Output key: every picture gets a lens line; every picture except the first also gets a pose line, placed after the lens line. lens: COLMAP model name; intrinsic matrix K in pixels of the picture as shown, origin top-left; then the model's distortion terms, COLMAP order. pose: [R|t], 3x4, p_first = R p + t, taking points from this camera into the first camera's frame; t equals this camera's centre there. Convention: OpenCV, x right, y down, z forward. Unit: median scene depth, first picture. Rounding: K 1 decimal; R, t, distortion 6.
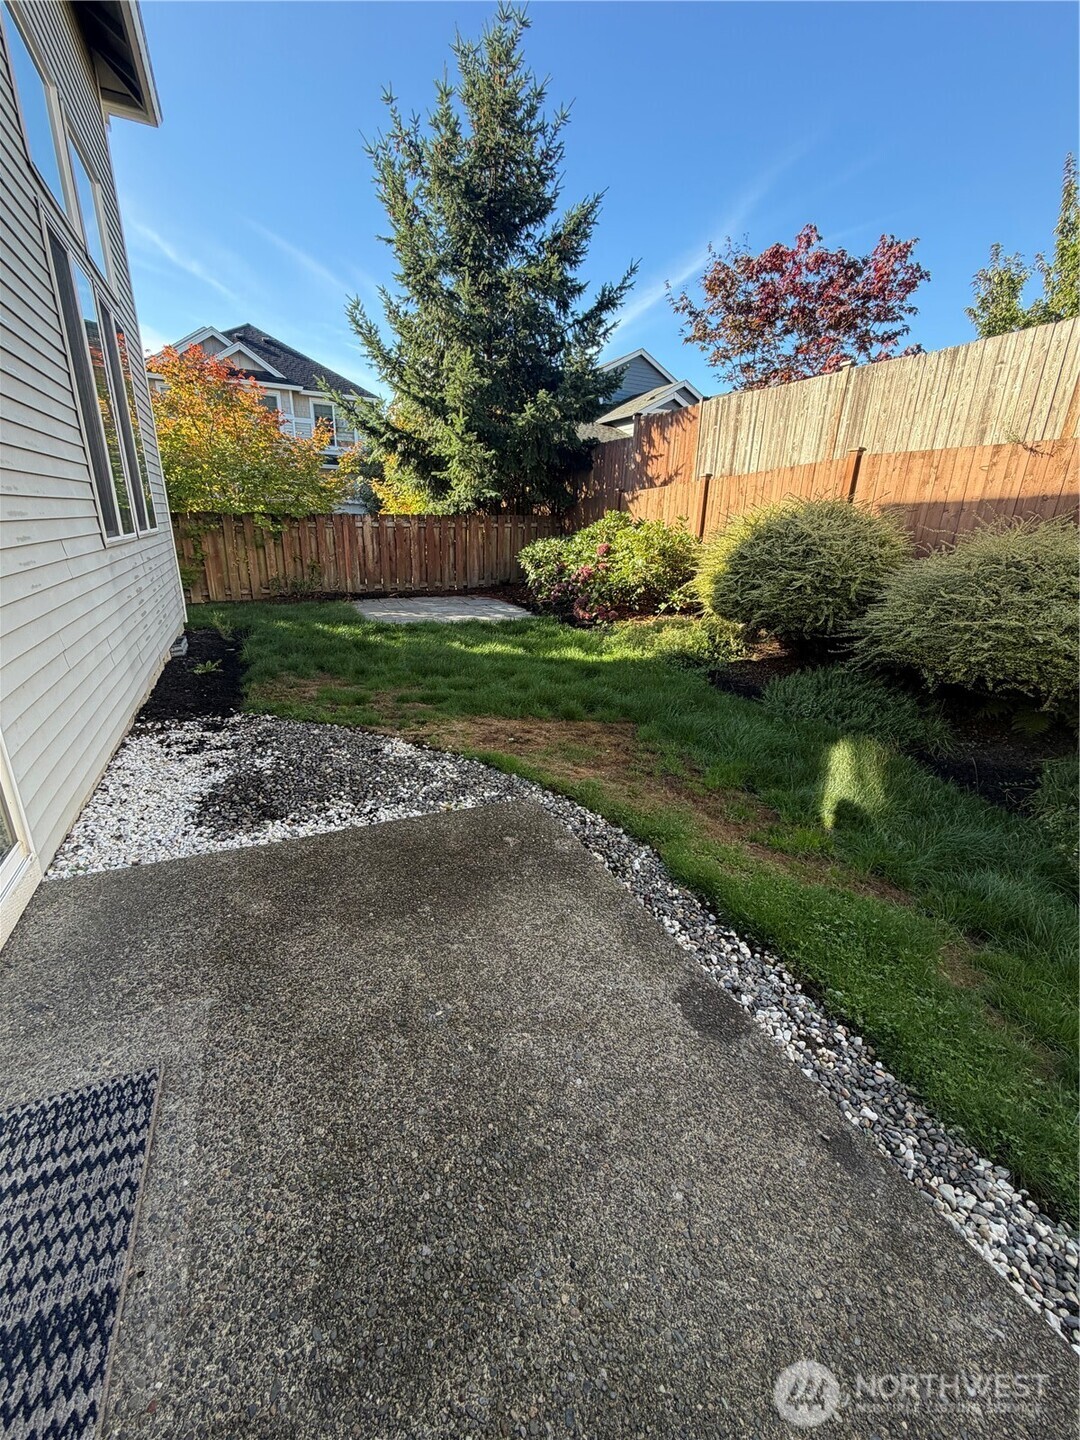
lens RADIAL K [[571.4, 0, 539.0], [0, 571.4, 713.7], [0, 0, 1]] dist [-0.001878, 0.000479]
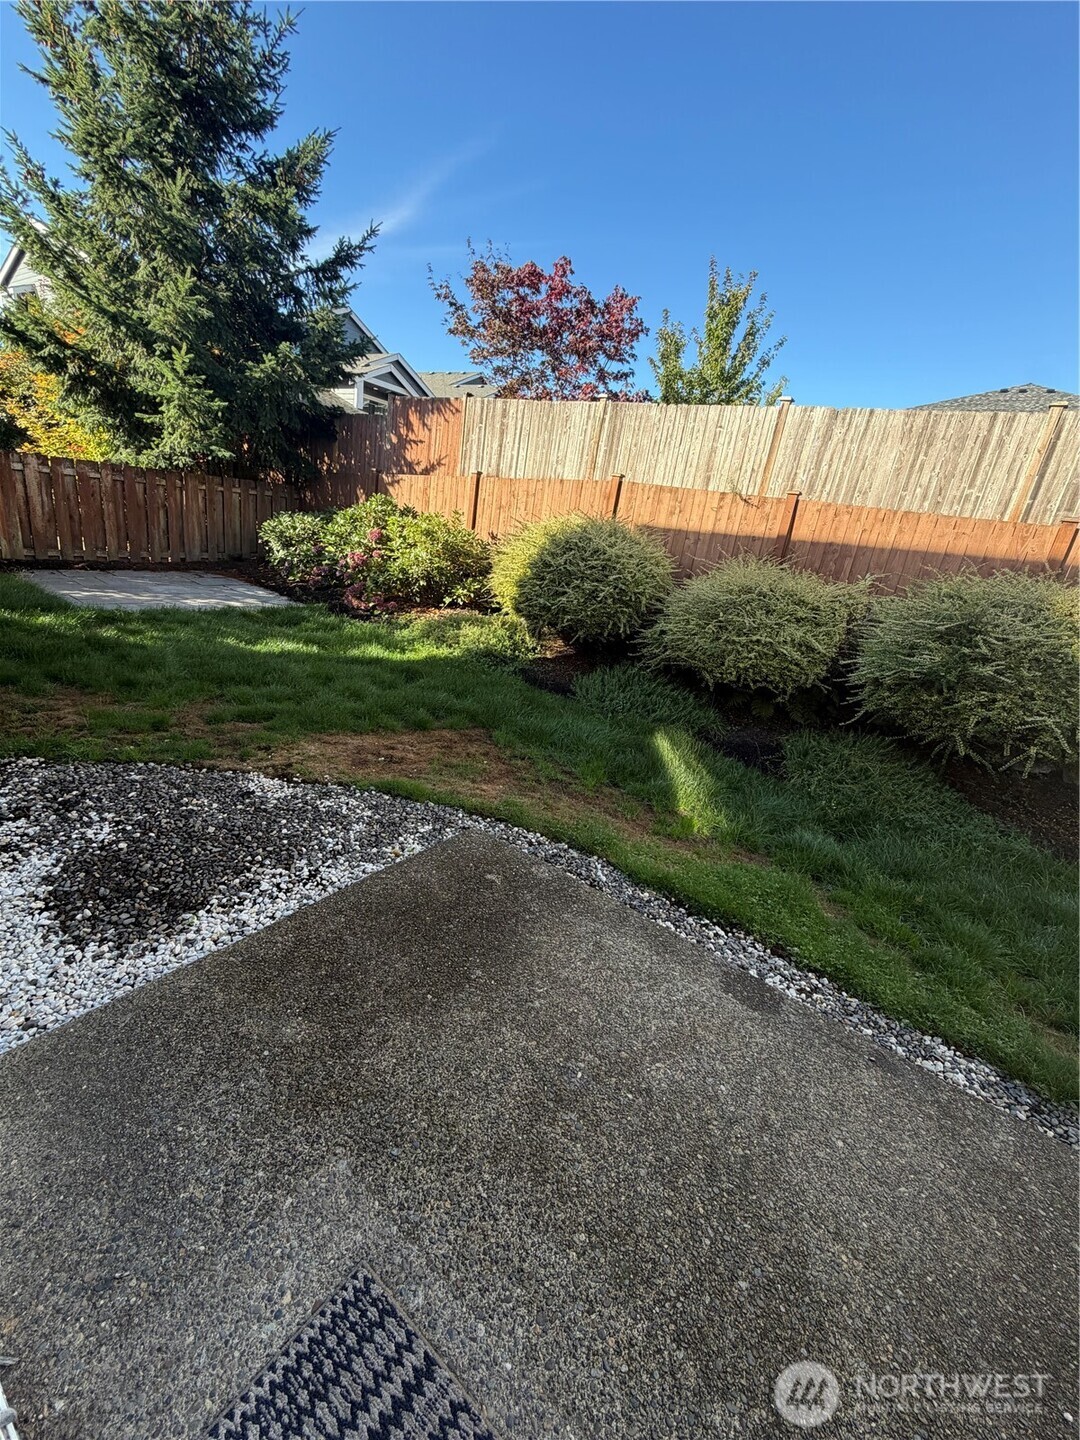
lens RADIAL K [[571.4, 0, 539.0], [0, 571.4, 713.7], [0, 0, 1]] dist [-0.001878, 0.000479]
pose [[0.872380, -0.063147, 0.484733, -0.183718], [0.041627, 0.997616, 0.055046, -0.046892], [-0.487054, -0.027843, 0.872928, 0.044161]]
